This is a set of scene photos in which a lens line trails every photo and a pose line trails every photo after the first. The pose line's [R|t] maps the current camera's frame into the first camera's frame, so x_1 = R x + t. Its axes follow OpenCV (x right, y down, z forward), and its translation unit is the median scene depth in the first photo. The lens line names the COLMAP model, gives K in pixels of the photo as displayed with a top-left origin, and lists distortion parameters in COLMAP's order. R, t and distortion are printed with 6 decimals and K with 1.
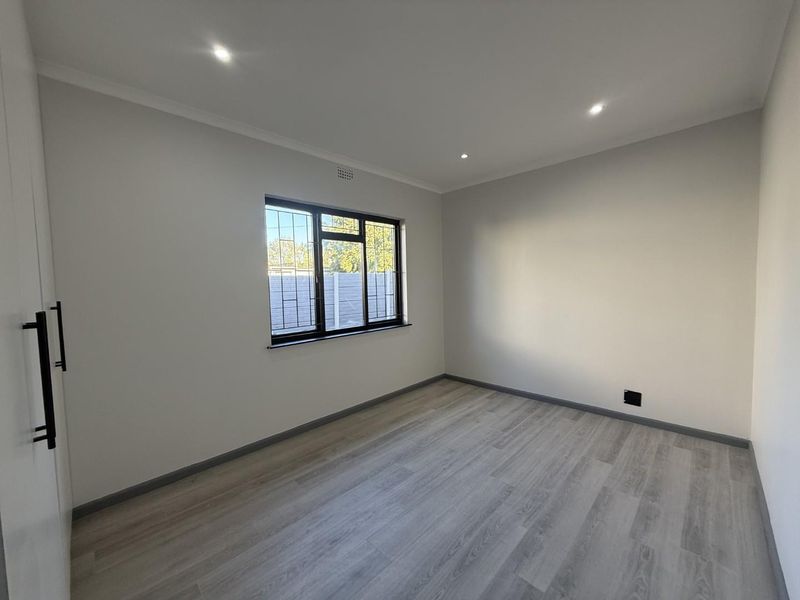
lens RADIAL K [[318.9, 0, 398.2], [0, 318.9, 298.2], [0, 0, 1]] dist [-0.000146, 0.000229]
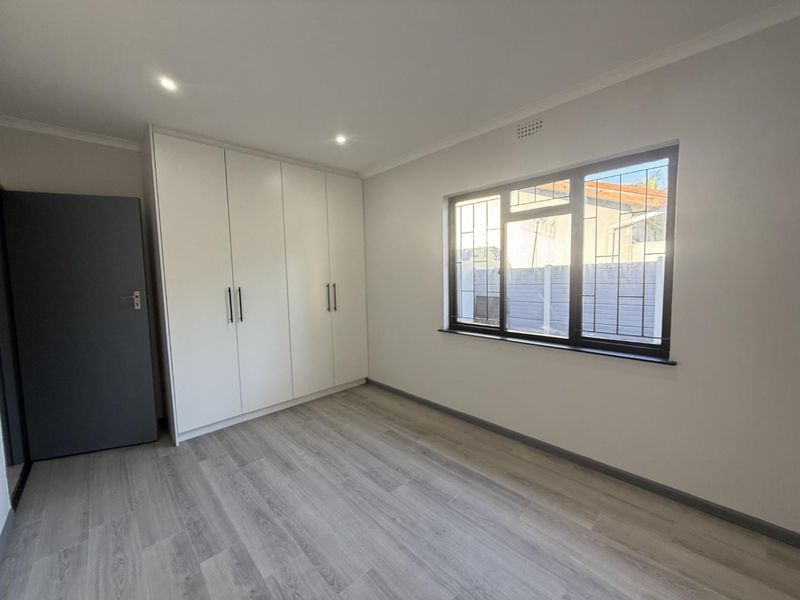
lens RADIAL K [[318.9, 0, 398.2], [0, 318.9, 298.2], [0, 0, 1]] dist [-0.000146, 0.000229]
pose [[-0.031631, 0.100905, -0.994393, 0.781505], [-0.026741, 0.994449, 0.101762, -0.079713], [0.999142, 0.029810, -0.028757, 0.909434]]
